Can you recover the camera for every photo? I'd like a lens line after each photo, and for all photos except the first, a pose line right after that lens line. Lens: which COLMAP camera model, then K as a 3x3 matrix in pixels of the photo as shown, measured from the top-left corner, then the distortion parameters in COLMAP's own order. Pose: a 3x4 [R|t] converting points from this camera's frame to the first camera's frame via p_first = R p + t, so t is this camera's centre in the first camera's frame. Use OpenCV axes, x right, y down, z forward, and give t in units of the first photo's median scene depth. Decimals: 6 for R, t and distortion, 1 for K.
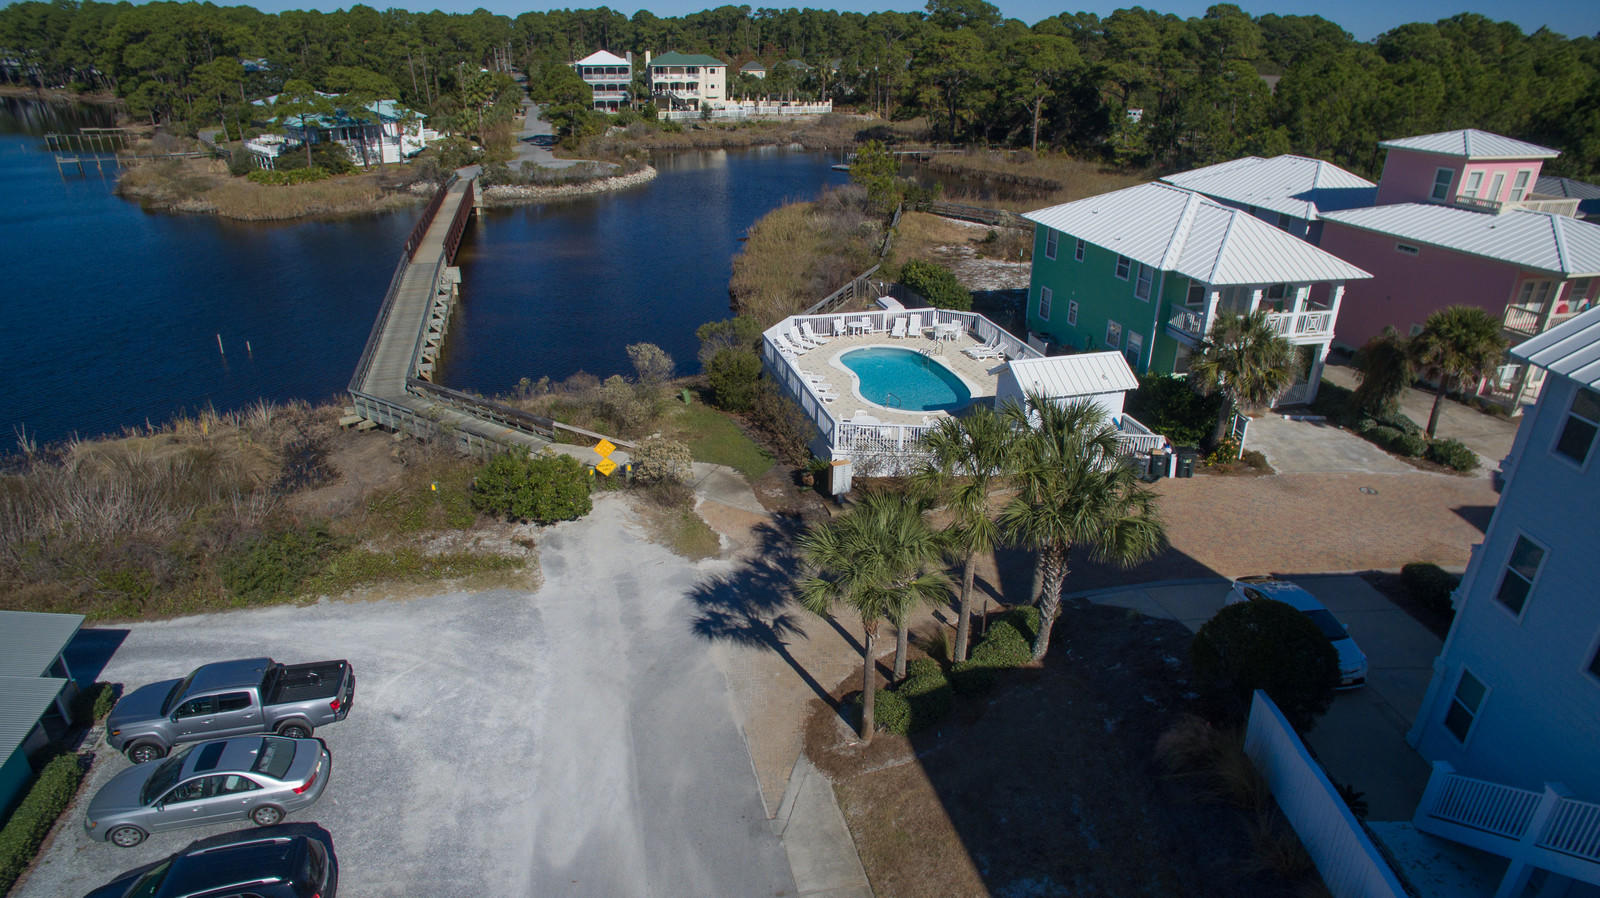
lens RADIAL K [[923.4, 0, 797.8], [0, 923.4, 456.0], [0, 0, 1]] dist [-0.116191, 0.080190]
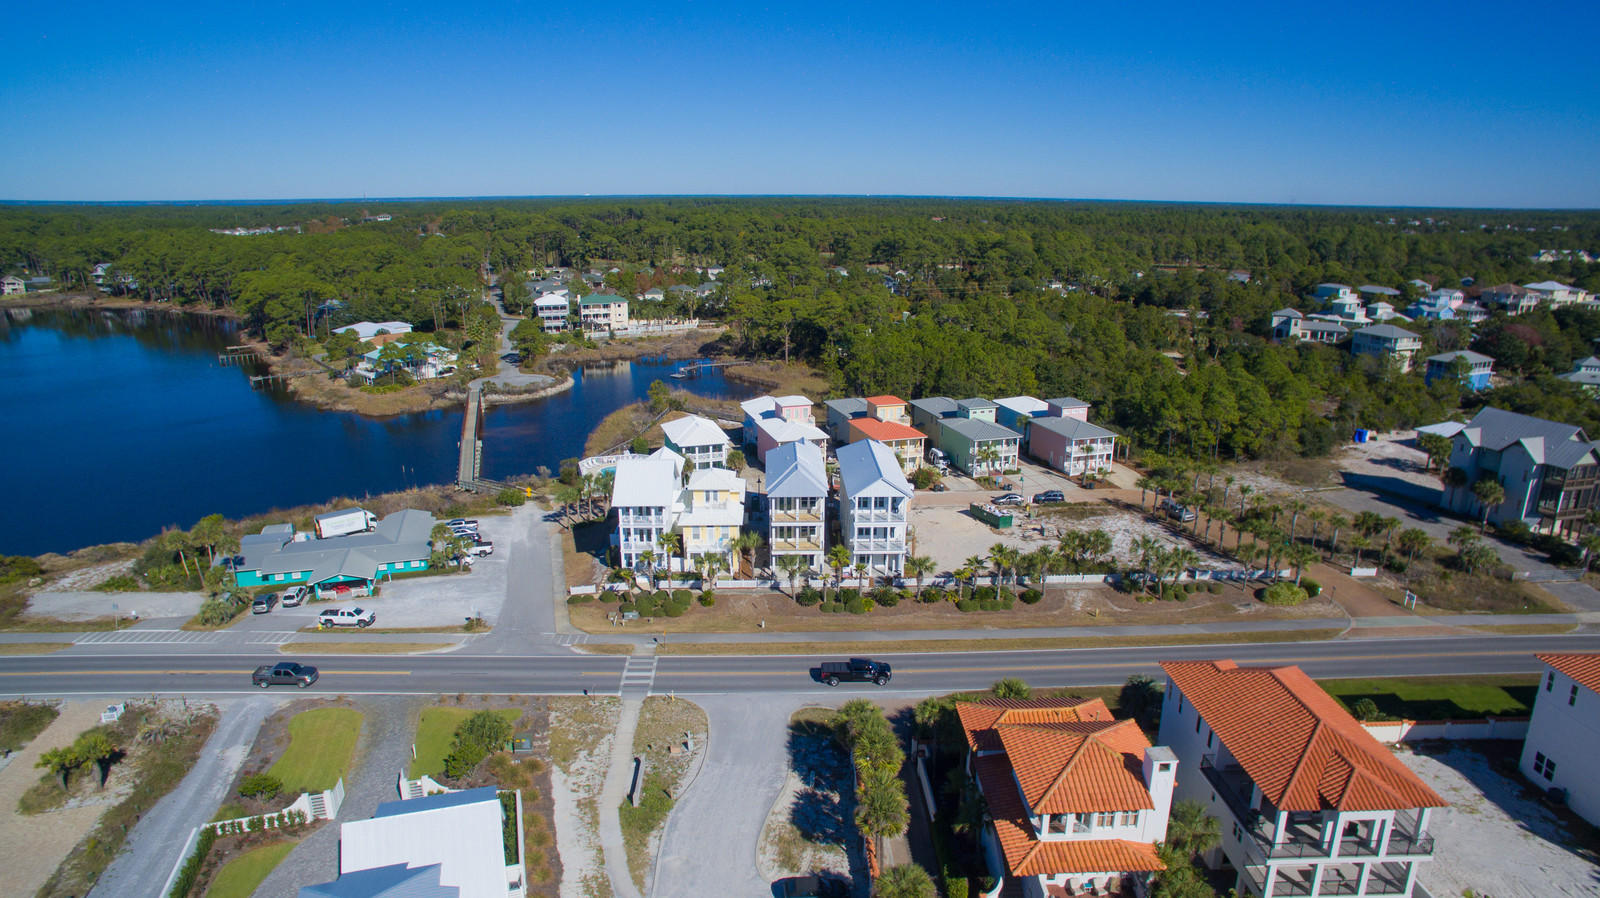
lens RADIAL K [[923.4, 0, 797.8], [0, 923.4, 456.0], [0, 0, 1]] dist [-0.116191, 0.080190]
pose [[0.999134, -0.020418, 0.036245, 0.229413], [0.025619, 0.988448, -0.149379, 0.130611], [-0.032777, 0.150178, 0.988116, -0.840647]]
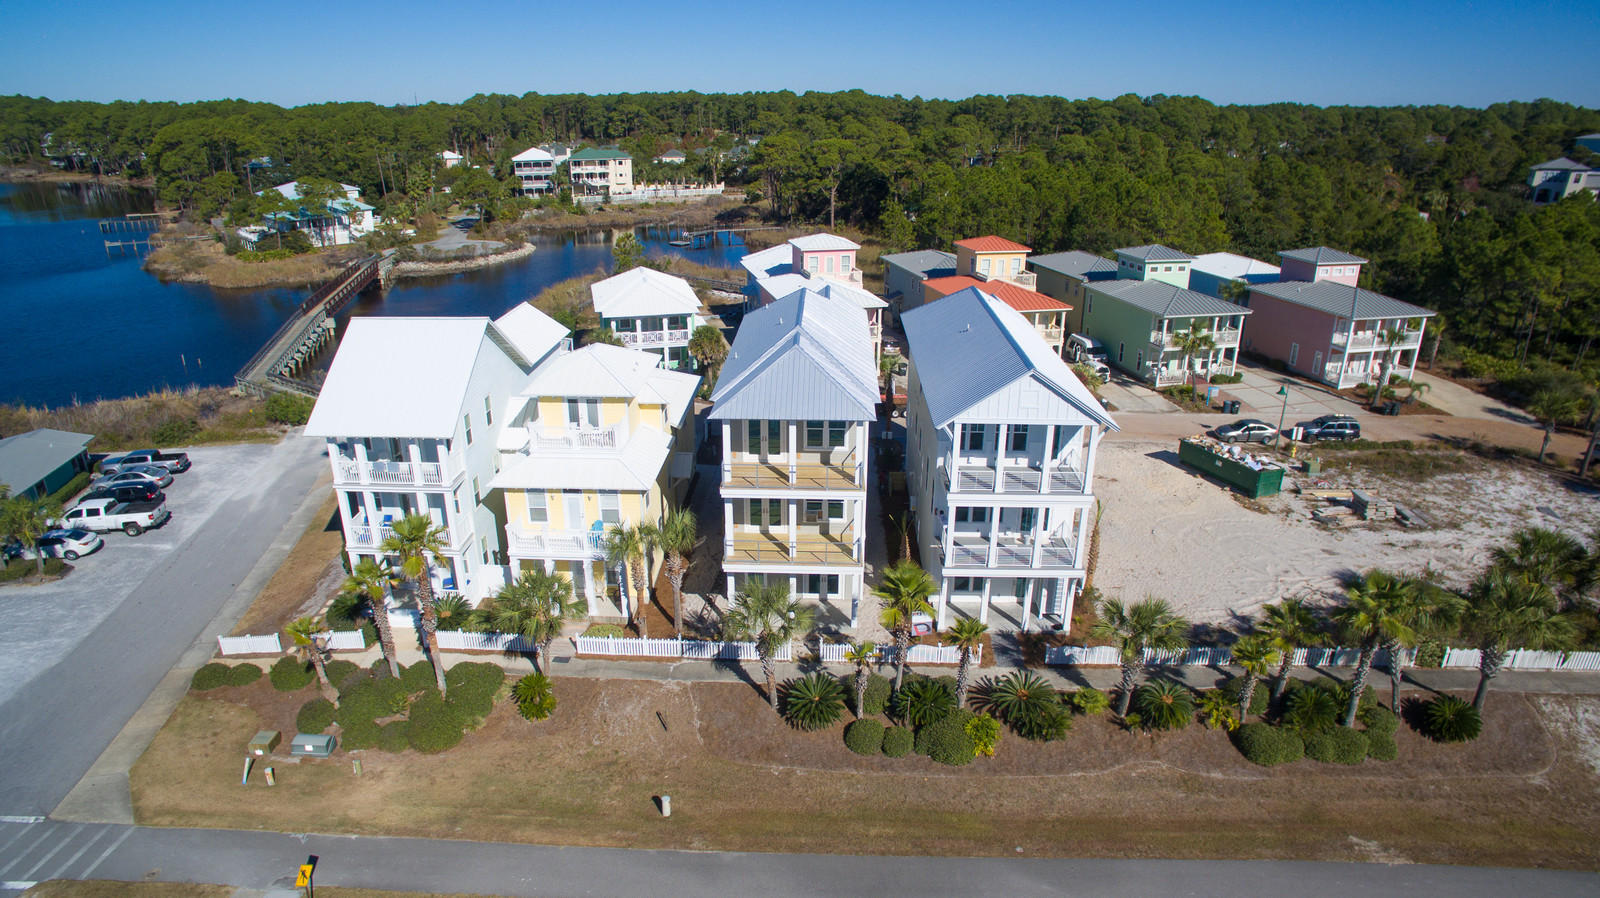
lens RADIAL K [[923.4, 0, 797.8], [0, 923.4, 456.0], [0, 0, 1]] dist [-0.116191, 0.080190]
pose [[0.999560, -0.000863, -0.029632, 0.269295], [-0.000894, 0.998244, -0.059235, 0.072203], [0.029631, 0.059236, 0.997804, -0.310181]]
